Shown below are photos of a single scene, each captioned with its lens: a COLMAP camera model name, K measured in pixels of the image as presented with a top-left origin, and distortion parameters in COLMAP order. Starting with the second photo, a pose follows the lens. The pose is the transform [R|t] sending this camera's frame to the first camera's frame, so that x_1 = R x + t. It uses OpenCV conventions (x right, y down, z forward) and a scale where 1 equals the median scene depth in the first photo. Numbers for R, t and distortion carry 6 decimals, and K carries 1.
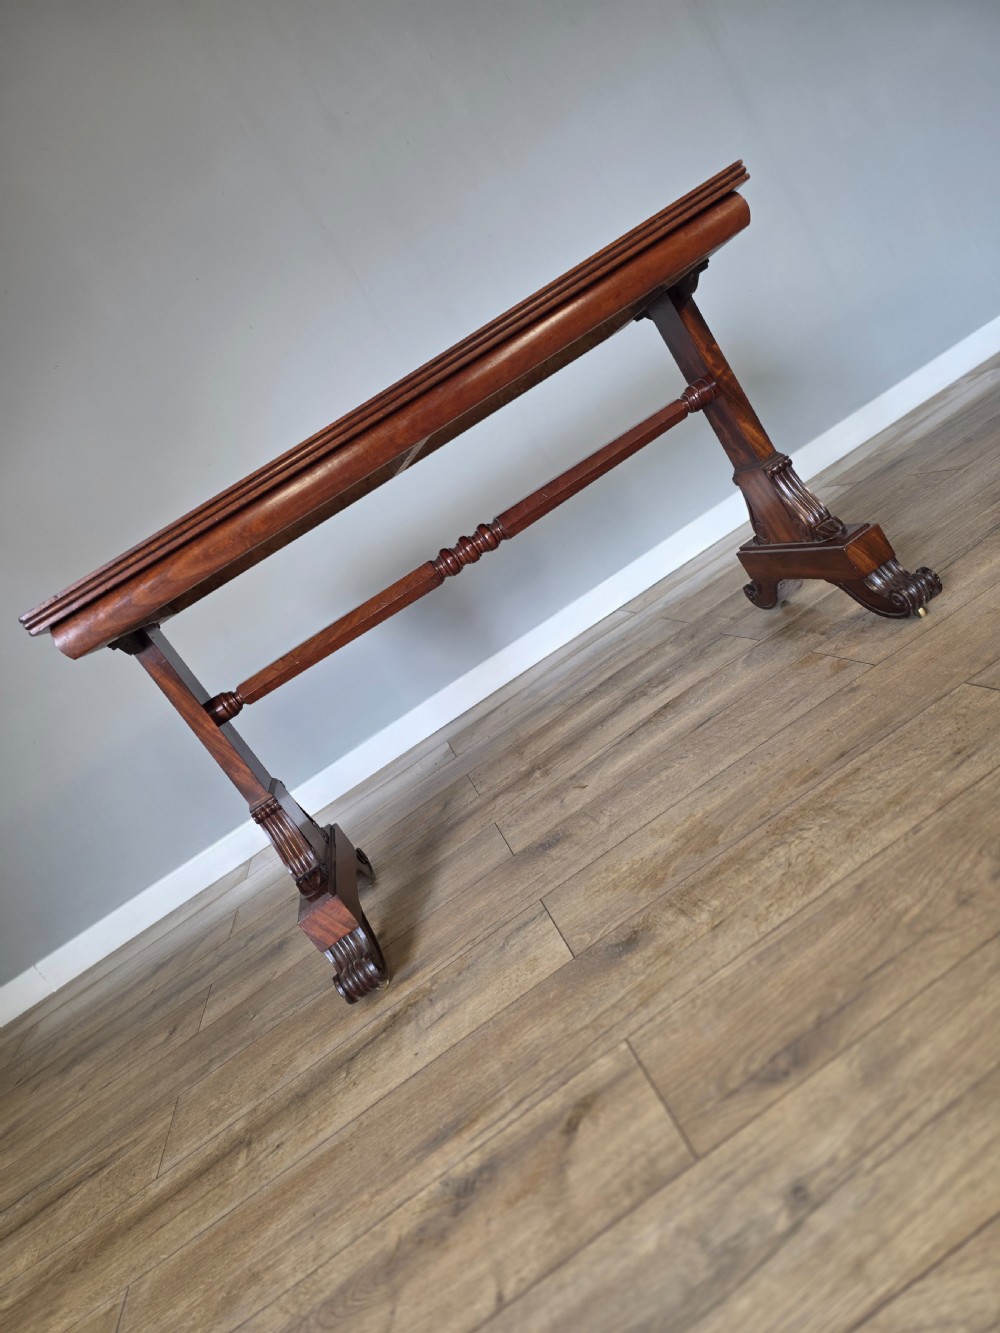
lens RADIAL K [[913.7, 0, 498.3], [0, 913.7, 654.2], [0, 0, 1]] dist [0.052287, -0.056743]
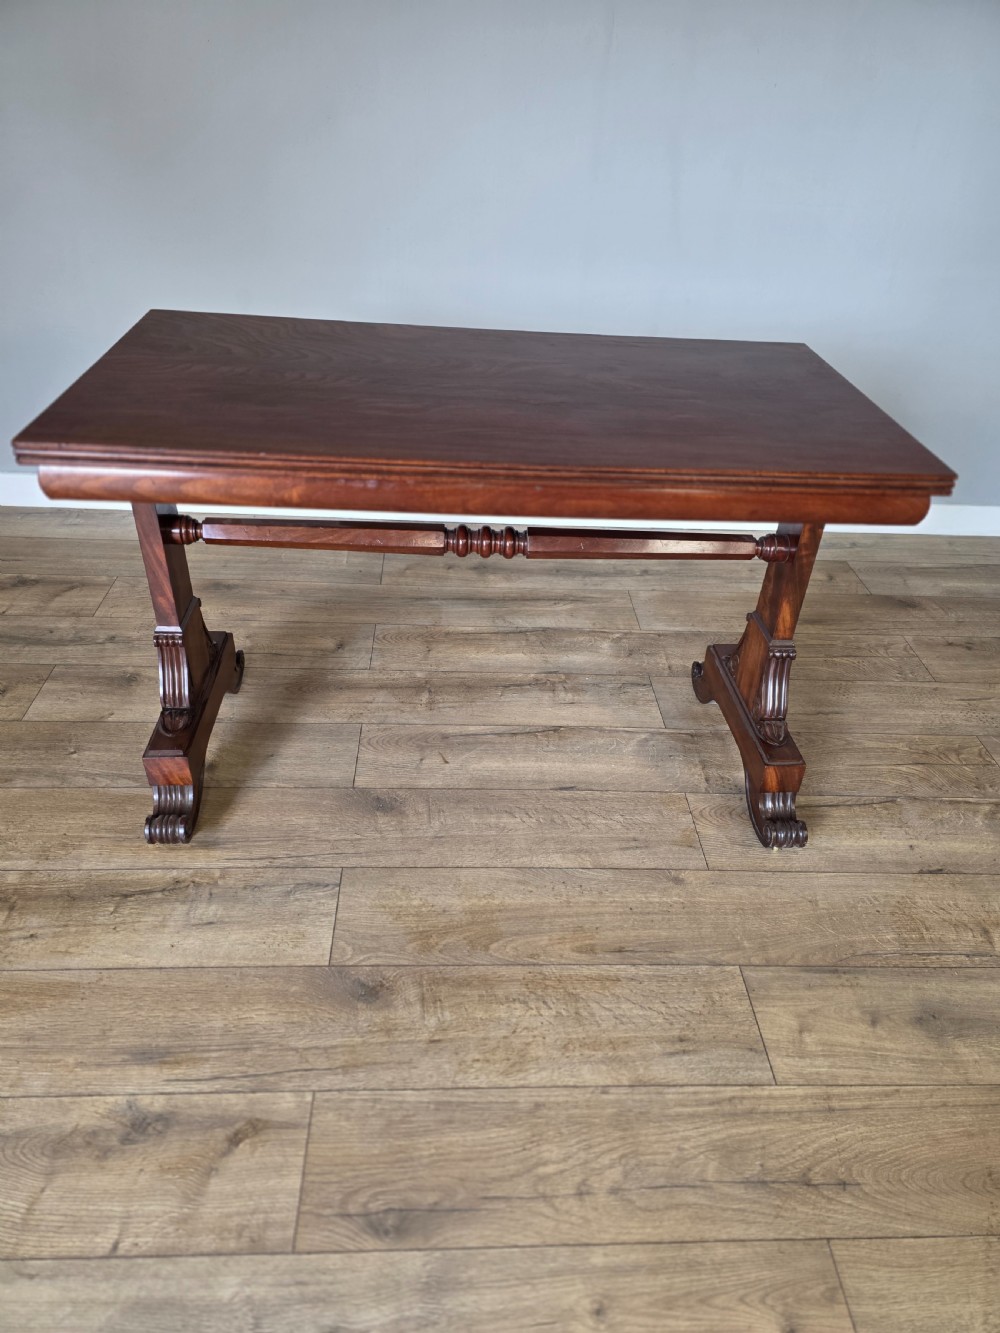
lens RADIAL K [[913.7, 0, 507.5], [0, 913.7, 679.7], [0, 0, 1]] dist [0.052287, -0.056743]
pose [[0.801702, 0.552935, 0.227017, -0.196533], [-0.597002, 0.722063, 0.349591, -0.465739], [0.029380, -0.415798, 0.908982, 0.083761]]
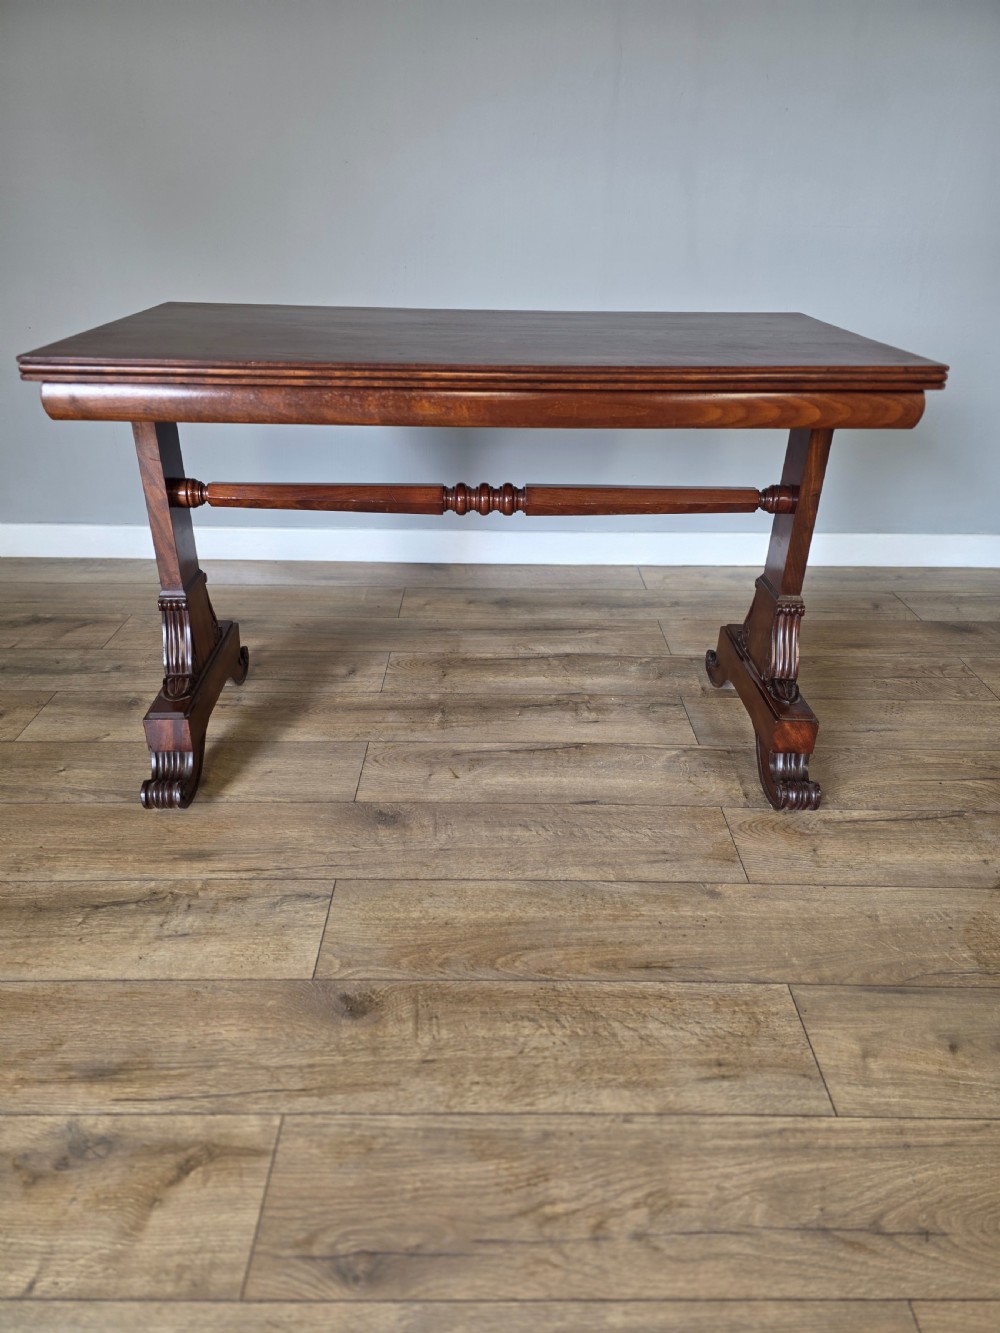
lens RADIAL K [[913.7, 0, 504.2], [0, 913.7, 674.8], [0, 0, 1]] dist [0.052287, -0.056743]
pose [[0.819722, 0.562849, 0.106097, -0.041545], [-0.567394, 0.772686, 0.284641, -0.339926], [0.078230, -0.293525, 0.952745, 0.124229]]
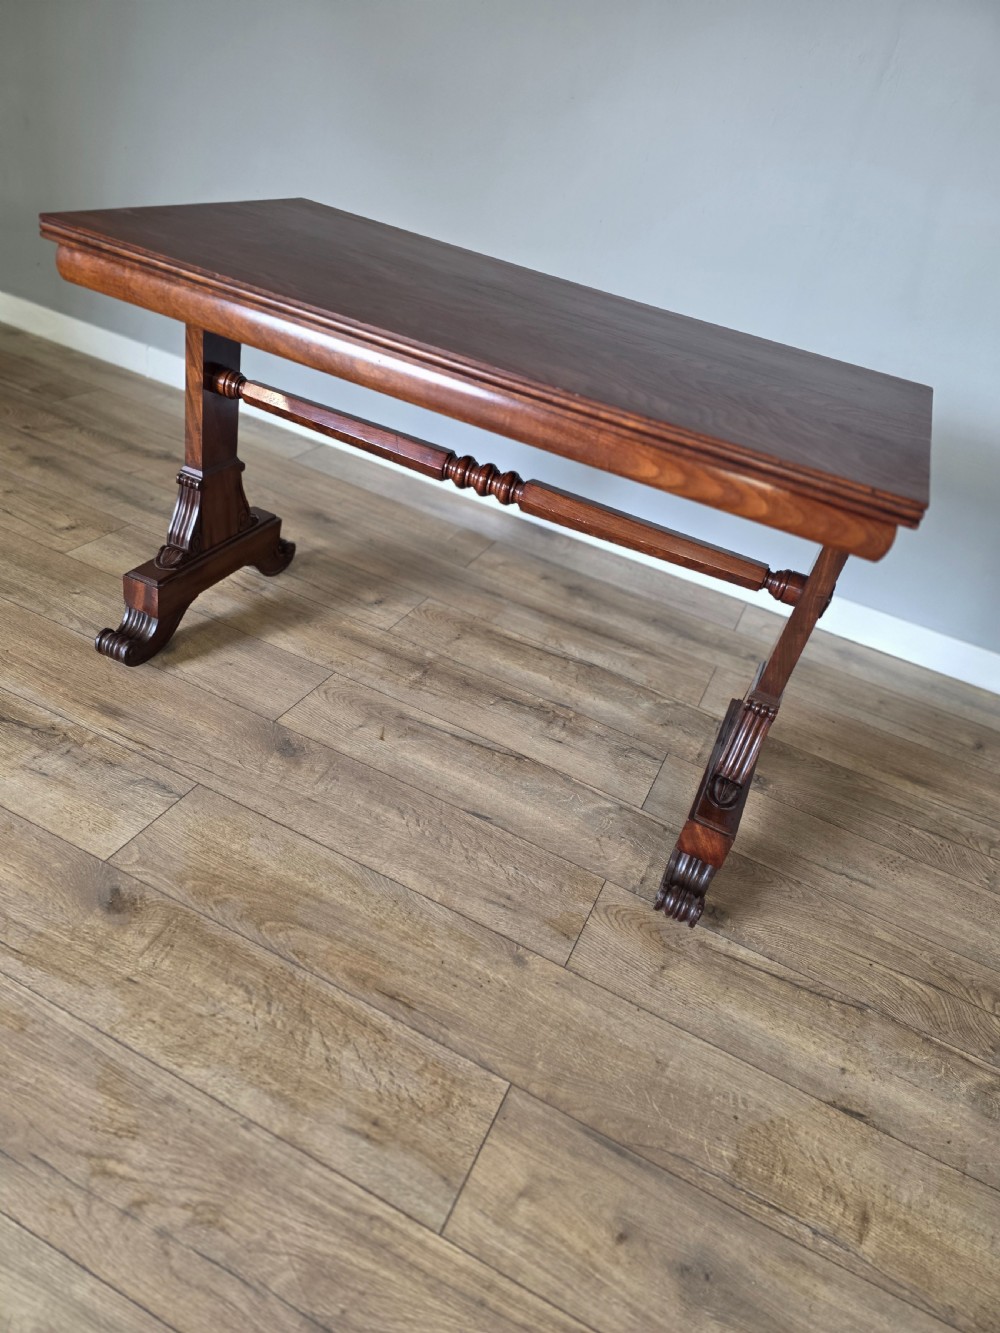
lens RADIAL K [[913.7, 0, 497.3], [0, 913.7, 665.2], [0, 0, 1]] dist [0.052287, -0.056743]
pose [[0.563104, 0.824909, -0.049394, 0.199349], [-0.701328, 0.508648, 0.499416, -0.635393], [0.437096, -0.246582, 0.864953, 0.303569]]
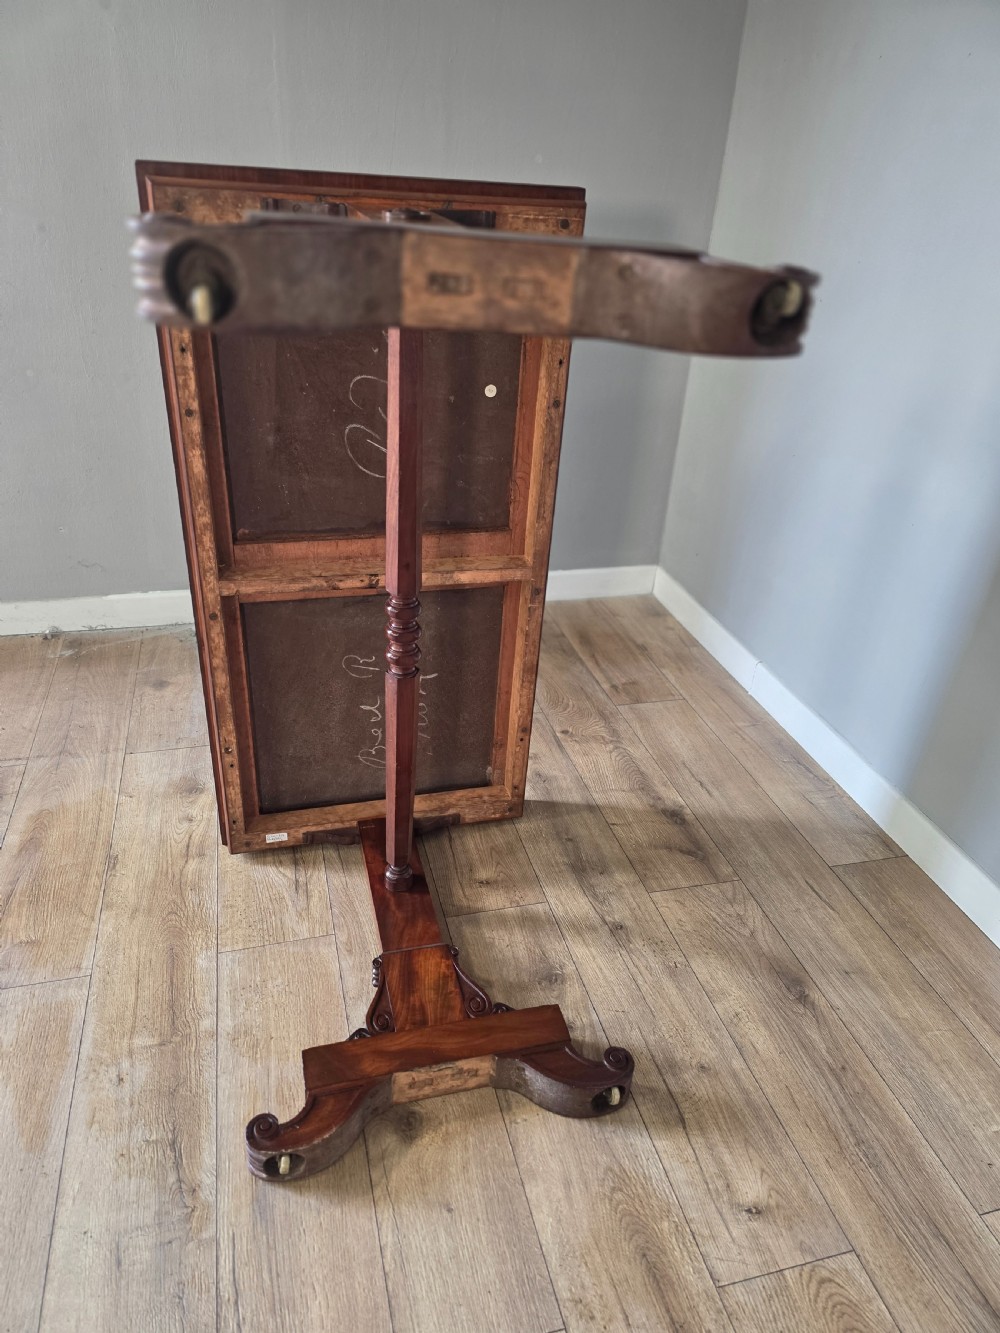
lens RADIAL K [[913.7, 0, 489.1], [0, 913.7, 630.1], [0, 0, 1]] dist [0.052287, -0.056743]
pose [[0.014195, 0.860869, -0.508629, -0.130251], [-0.288645, 0.490552, 0.822218, -0.754318], [0.957331, 0.135142, 0.255449, 1.046770]]
